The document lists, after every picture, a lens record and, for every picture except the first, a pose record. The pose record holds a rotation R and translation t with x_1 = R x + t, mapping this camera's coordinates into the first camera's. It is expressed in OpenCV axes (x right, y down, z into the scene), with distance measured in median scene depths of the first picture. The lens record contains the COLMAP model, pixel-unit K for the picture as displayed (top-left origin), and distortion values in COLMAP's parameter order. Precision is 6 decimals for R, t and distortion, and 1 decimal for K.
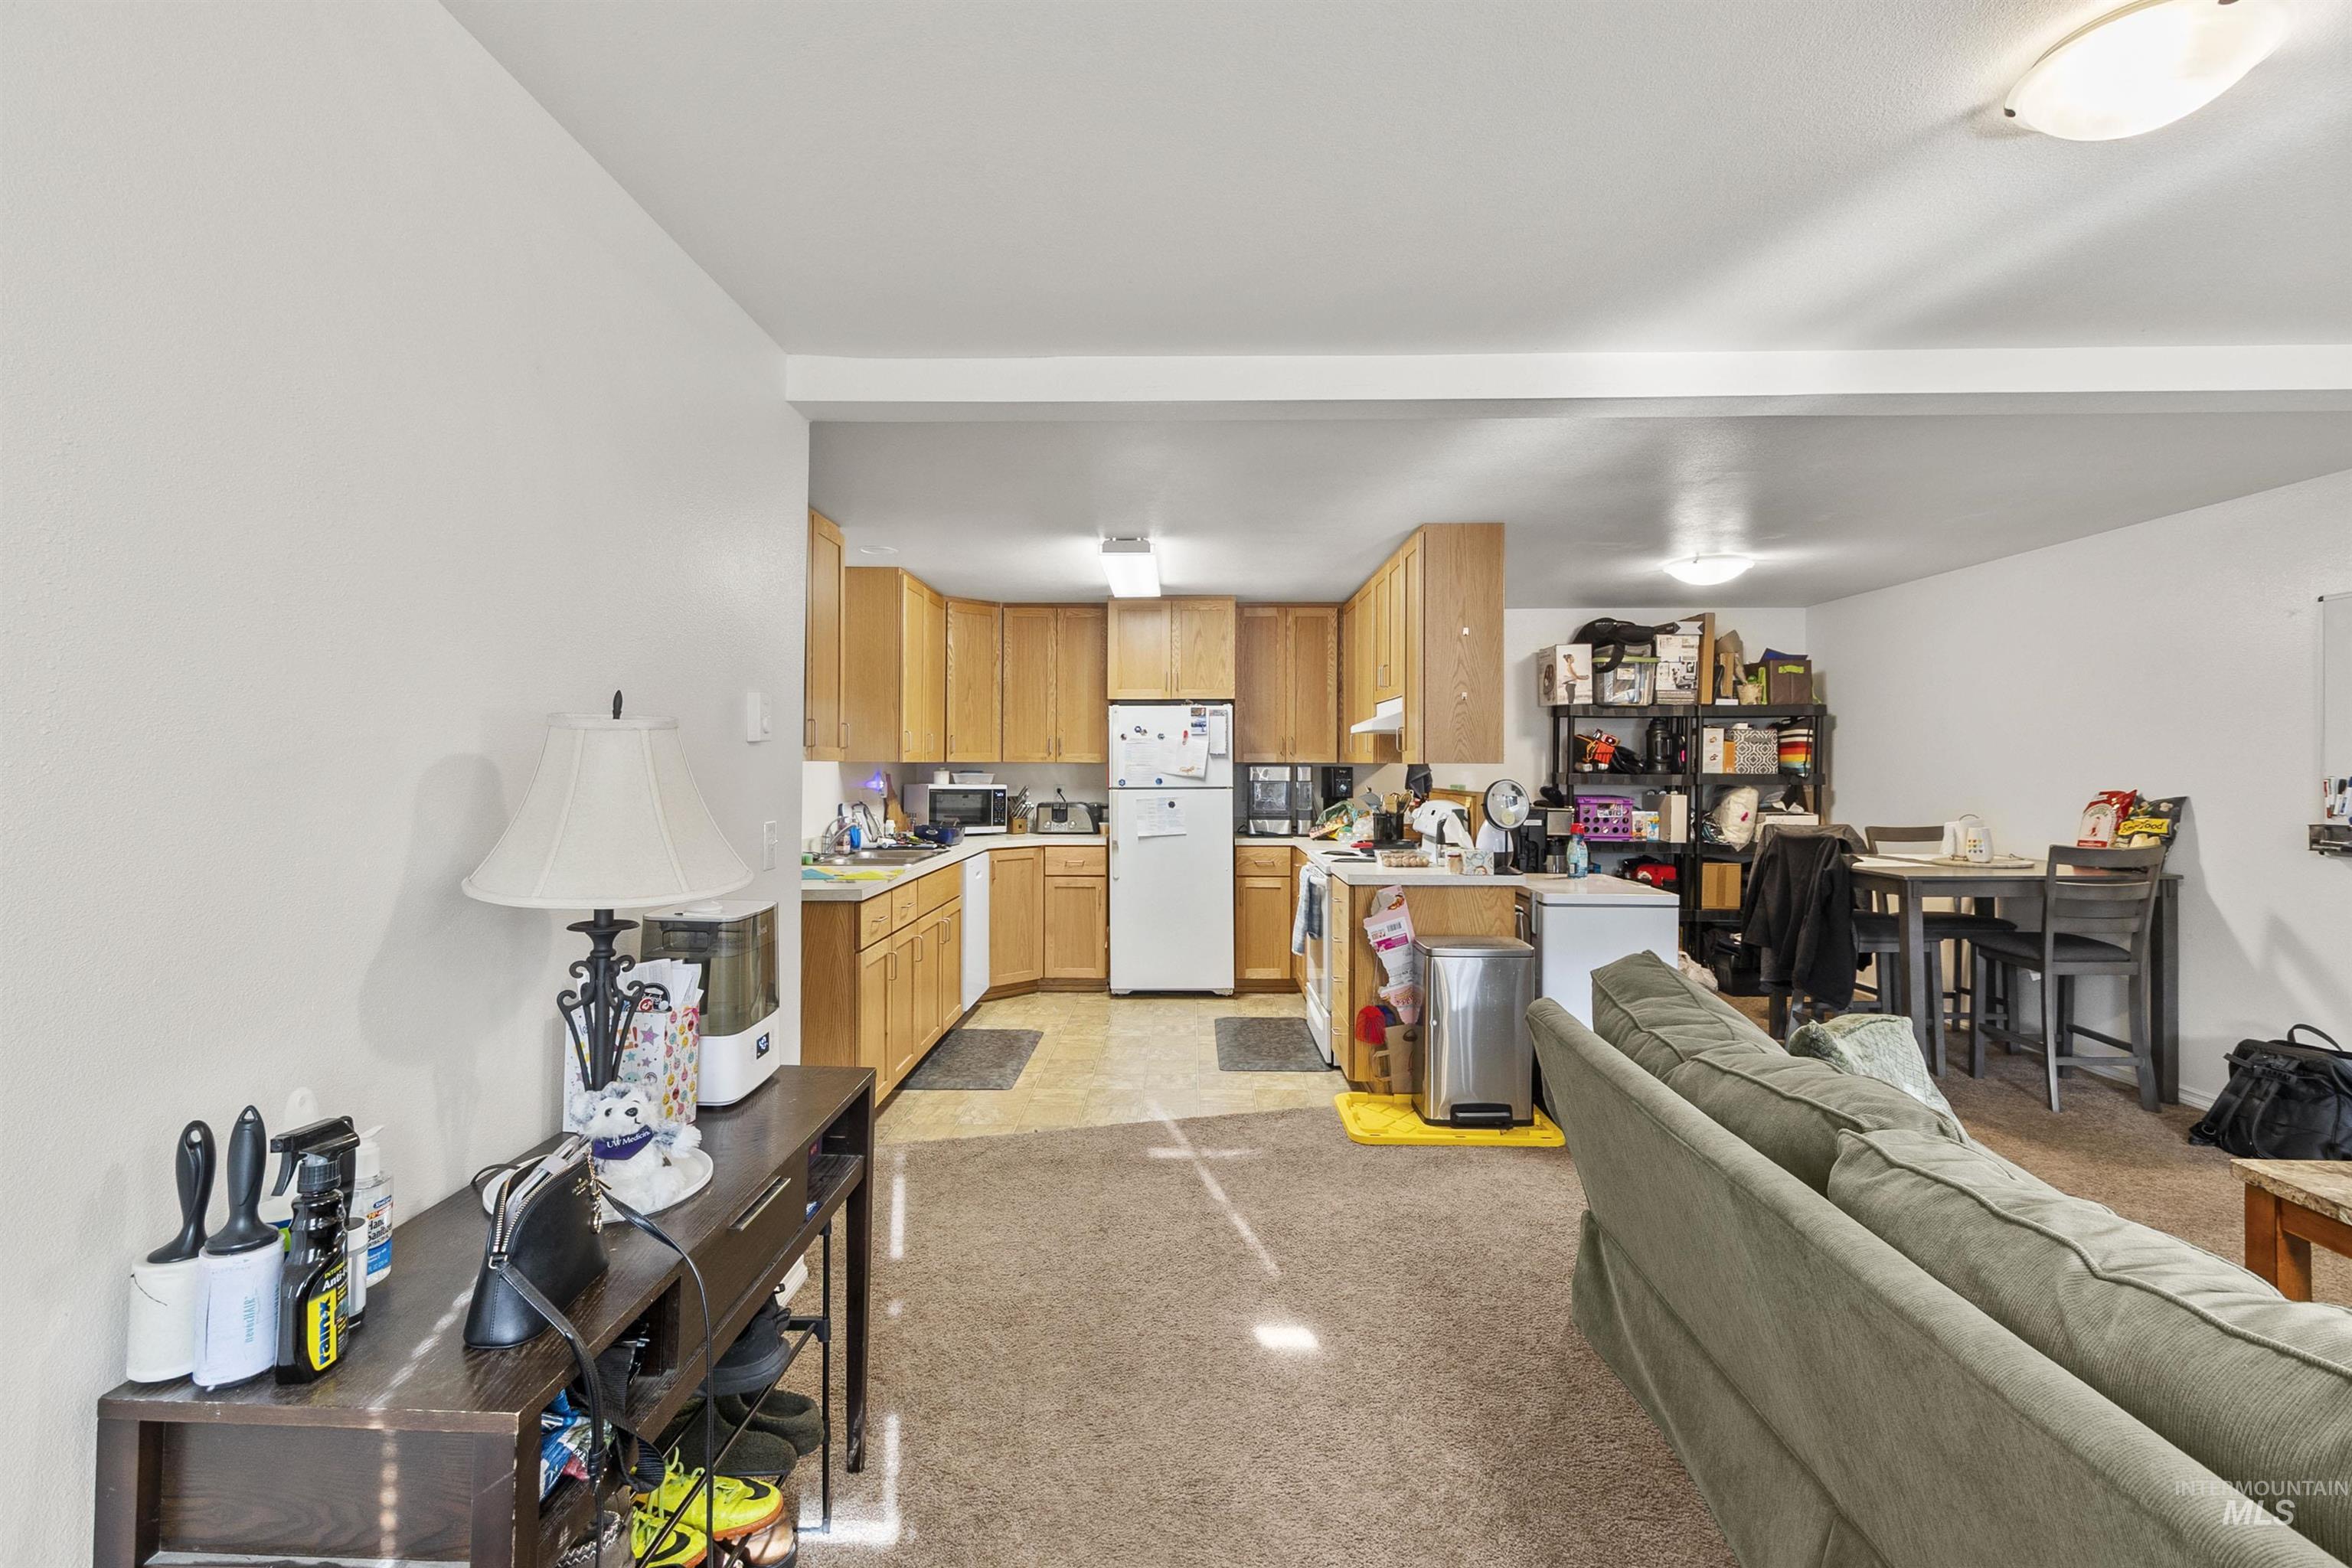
lens RADIAL K [[1089.4, 0, 1163.1], [0, 1089.4, 762.8], [0, 0, 1]] dist [0.009033, -0.002052]
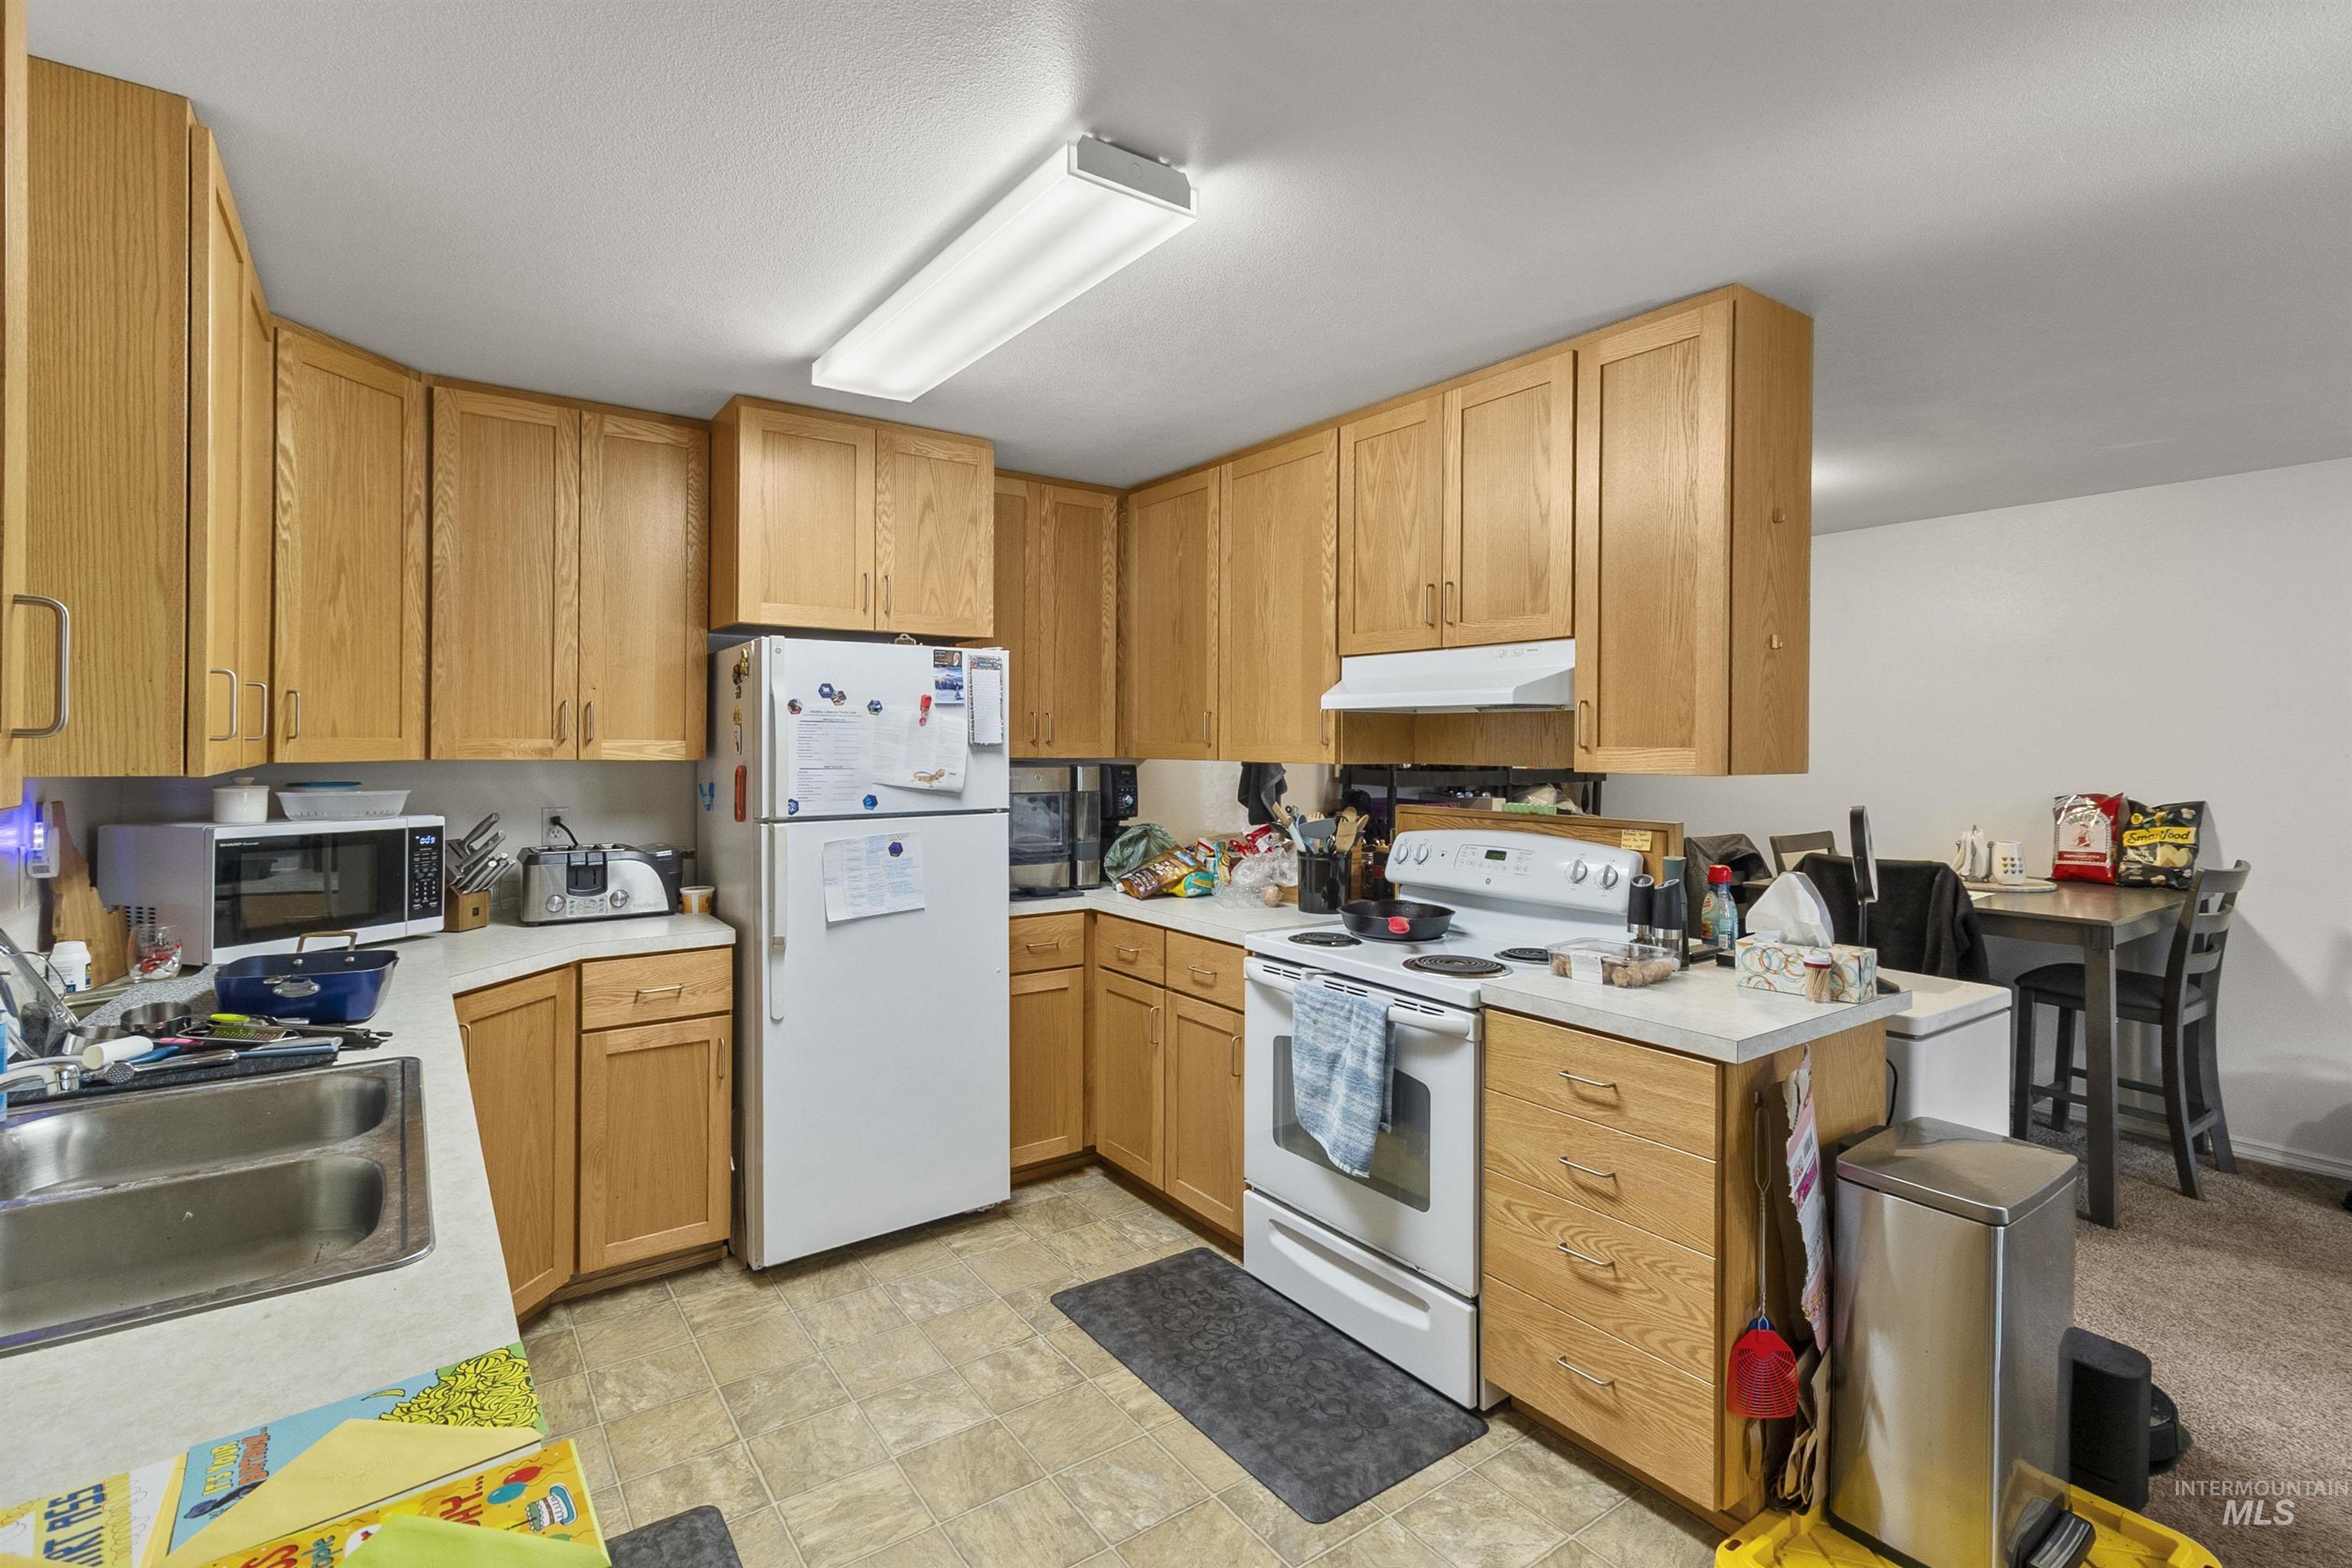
lens RADIAL K [[1089.4, 0, 1164.6], [0, 1089.4, 747.1], [0, 0, 1]] dist [0.009033, -0.002052]
pose [[0.804979, 0.000030, 0.593303, -0.202647], [-0.003817, 0.999980, 0.005128, -0.010711], [-0.593291, -0.006392, 0.804963, 0.602726]]
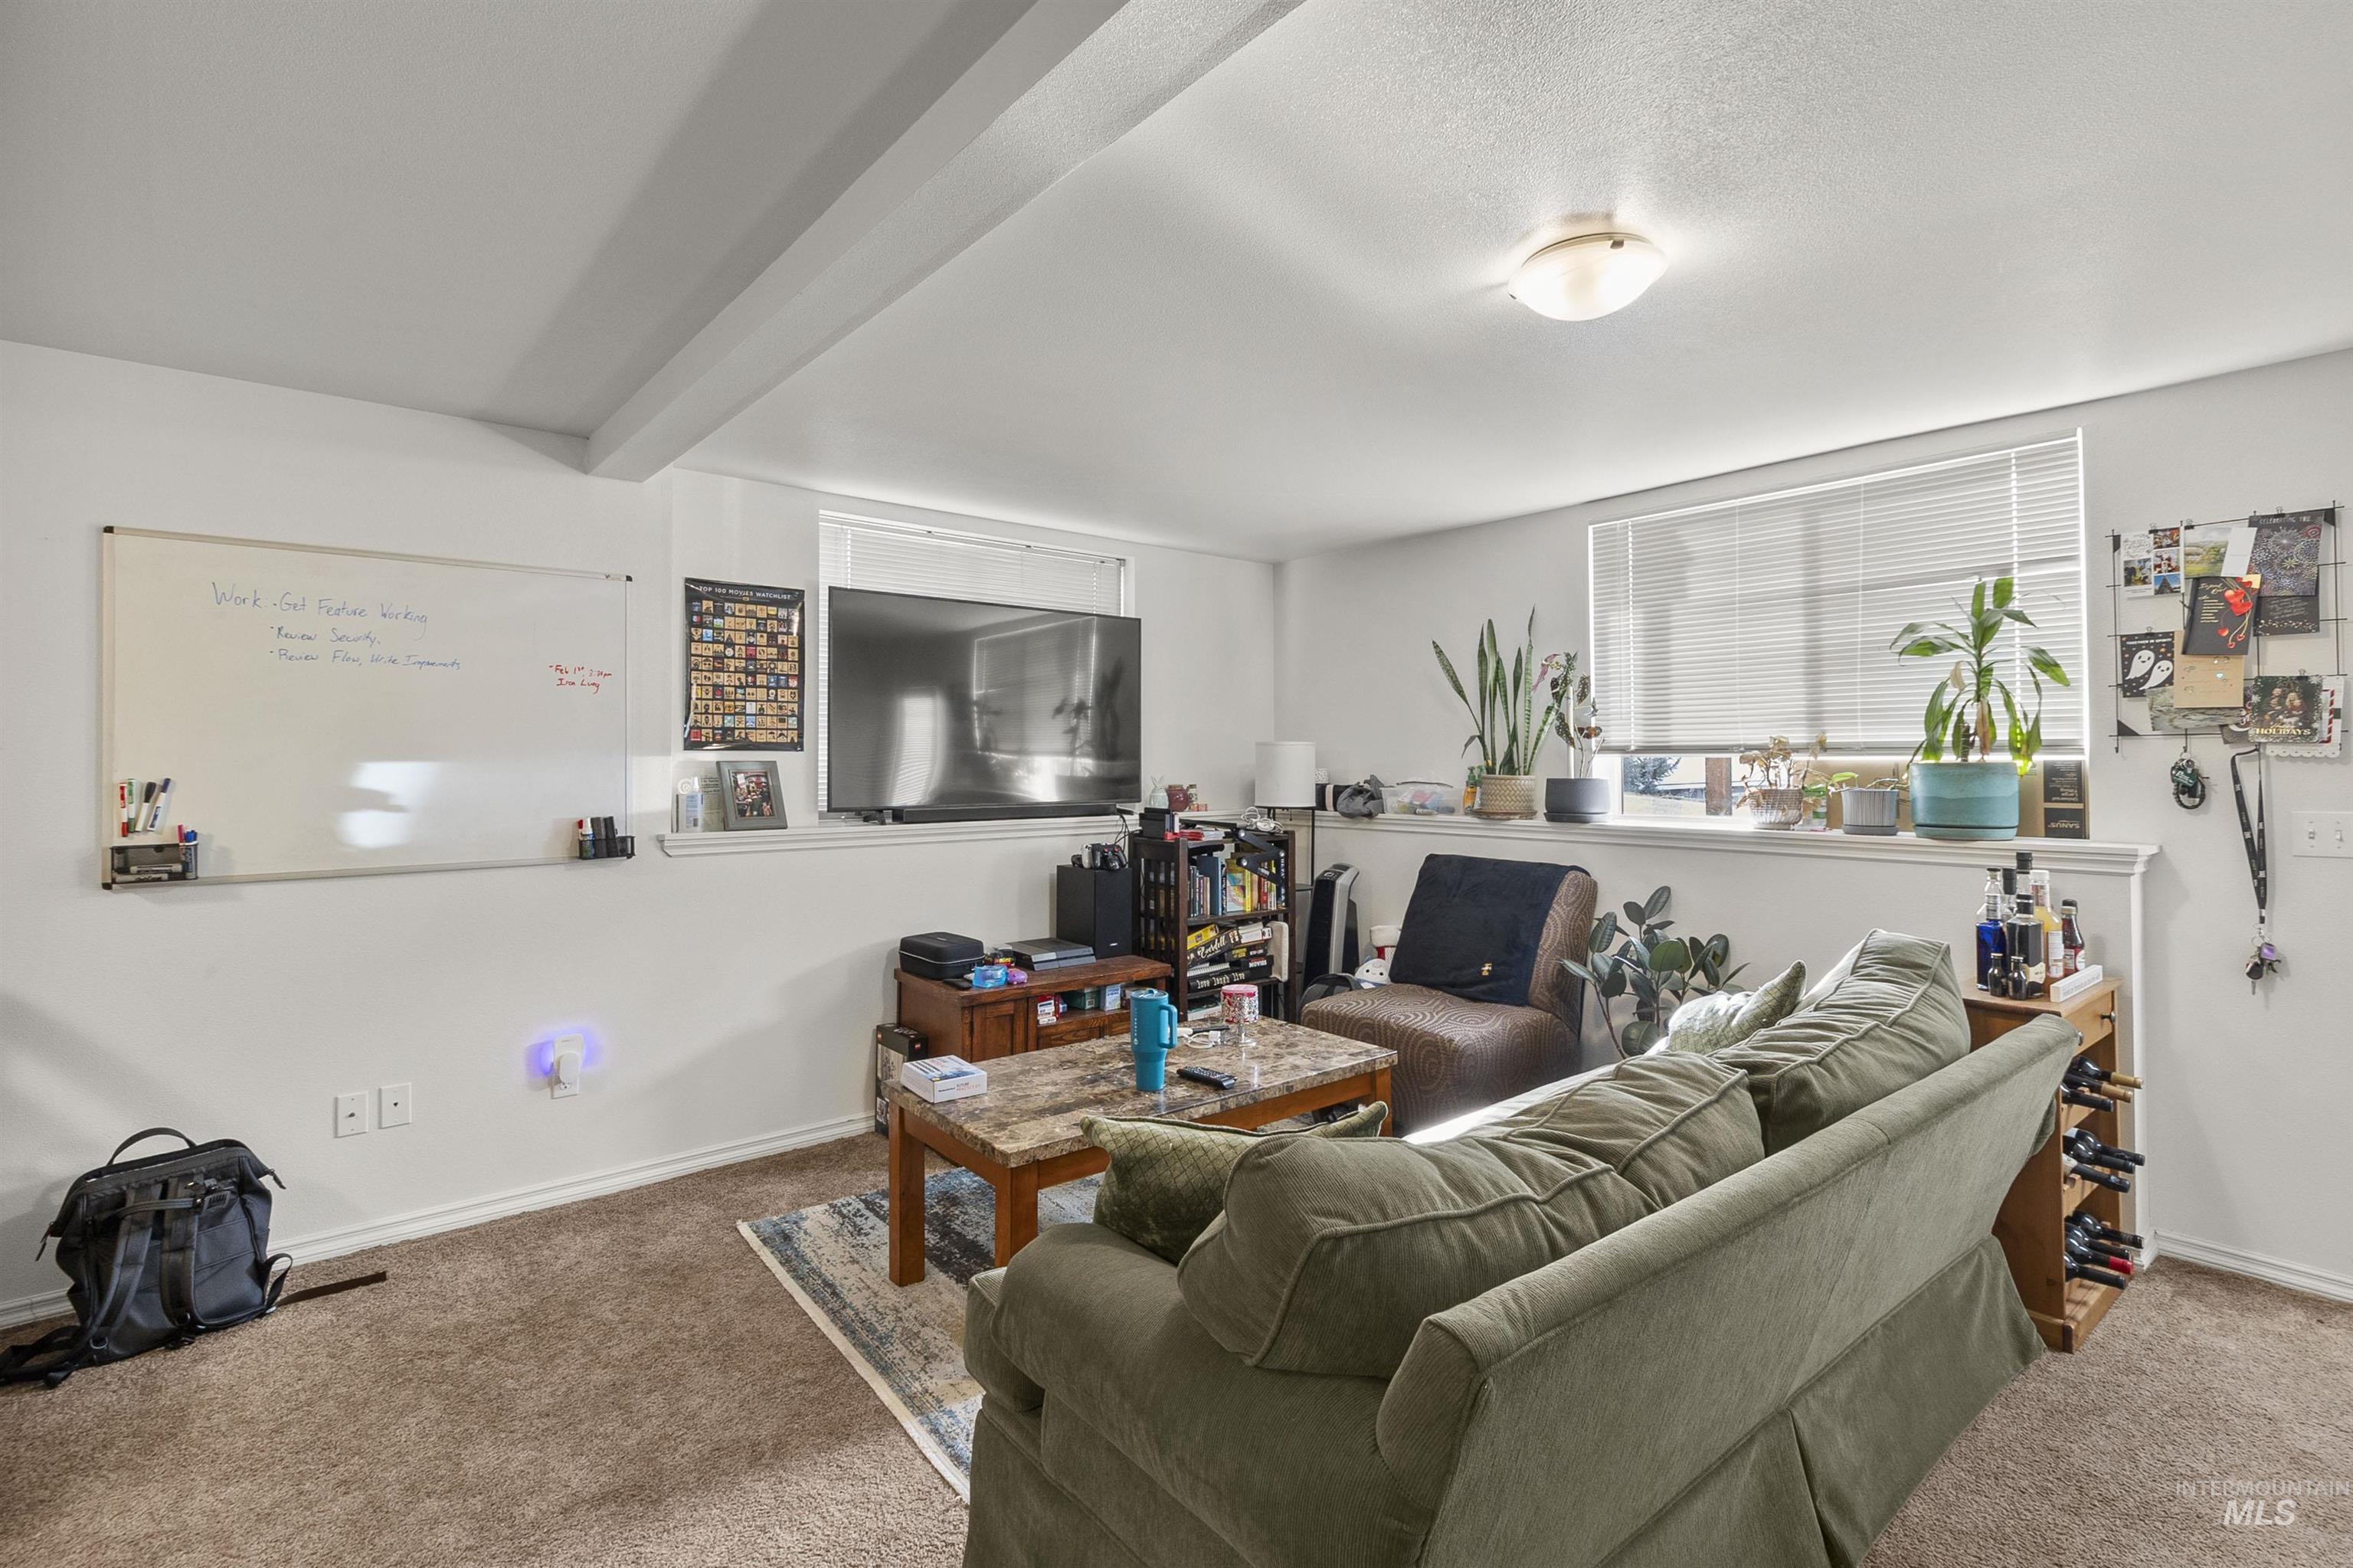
lens RADIAL K [[1089.9, 0, 1172.4], [0, 1089.9, 745.4], [0, 0, 1]] dist [0.009033, -0.002052]
pose [[-0.654239, 0.009888, 0.756224, 0.044456], [-0.000157, 0.999913, -0.013211, -0.000101], [-0.756288, -0.008762, -0.654180, 0.637122]]
